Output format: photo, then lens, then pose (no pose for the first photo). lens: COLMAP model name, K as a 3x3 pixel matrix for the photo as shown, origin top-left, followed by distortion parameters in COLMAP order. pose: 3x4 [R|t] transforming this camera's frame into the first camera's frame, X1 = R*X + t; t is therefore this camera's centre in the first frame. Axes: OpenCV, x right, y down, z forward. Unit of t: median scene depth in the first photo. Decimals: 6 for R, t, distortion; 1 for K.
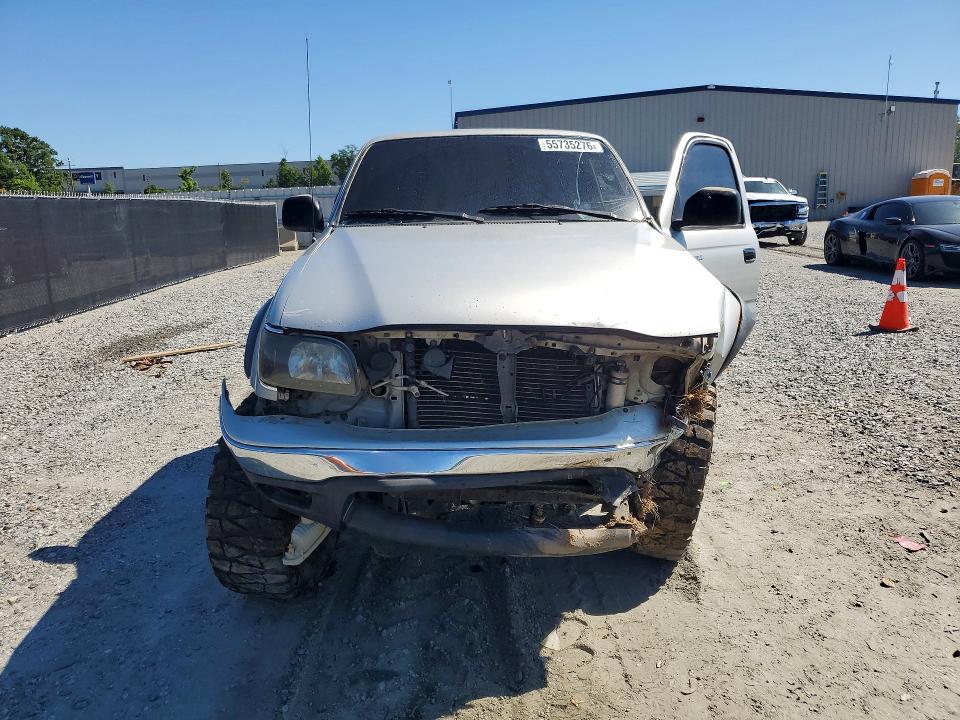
lens RADIAL K [[731.9, 0, 480.0], [0, 731.9, 360.0], [0, 0, 1]] dist [0.001172, -0.008940]
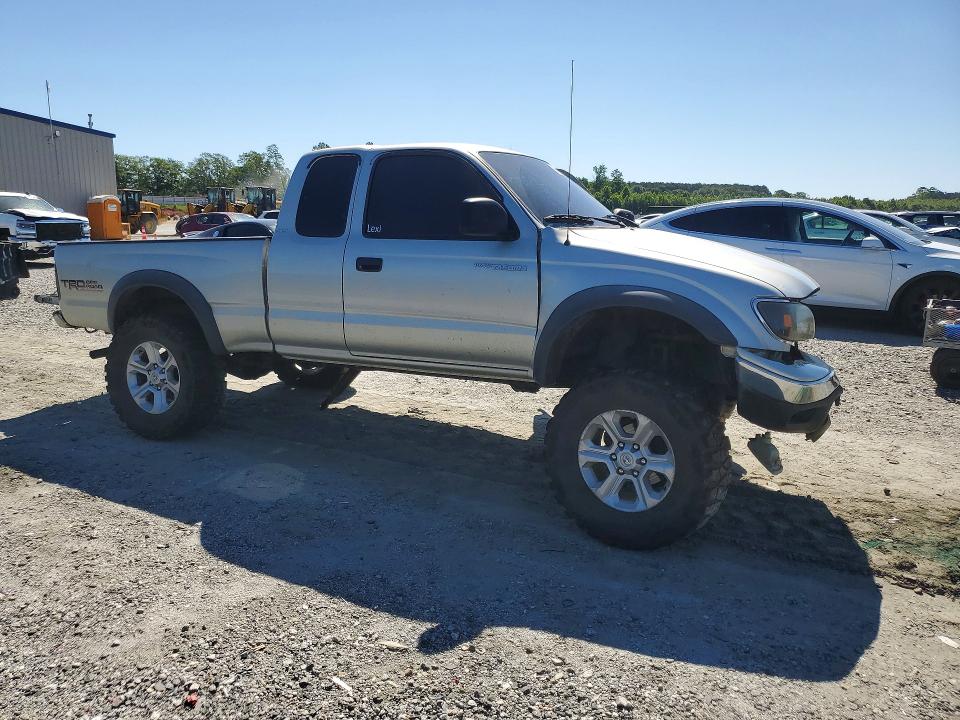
lens RADIAL K [[688.2, 0, 476.0], [0, 688.2, 376.0], [0, 0, 1]] dist [0.005247, 0.000777]
pose [[0.501524, -0.148337, 0.852332, -0.999287], [0.144725, 0.985694, 0.086388, -0.068299], [-0.852953, 0.080028, 0.515817, 0.475341]]
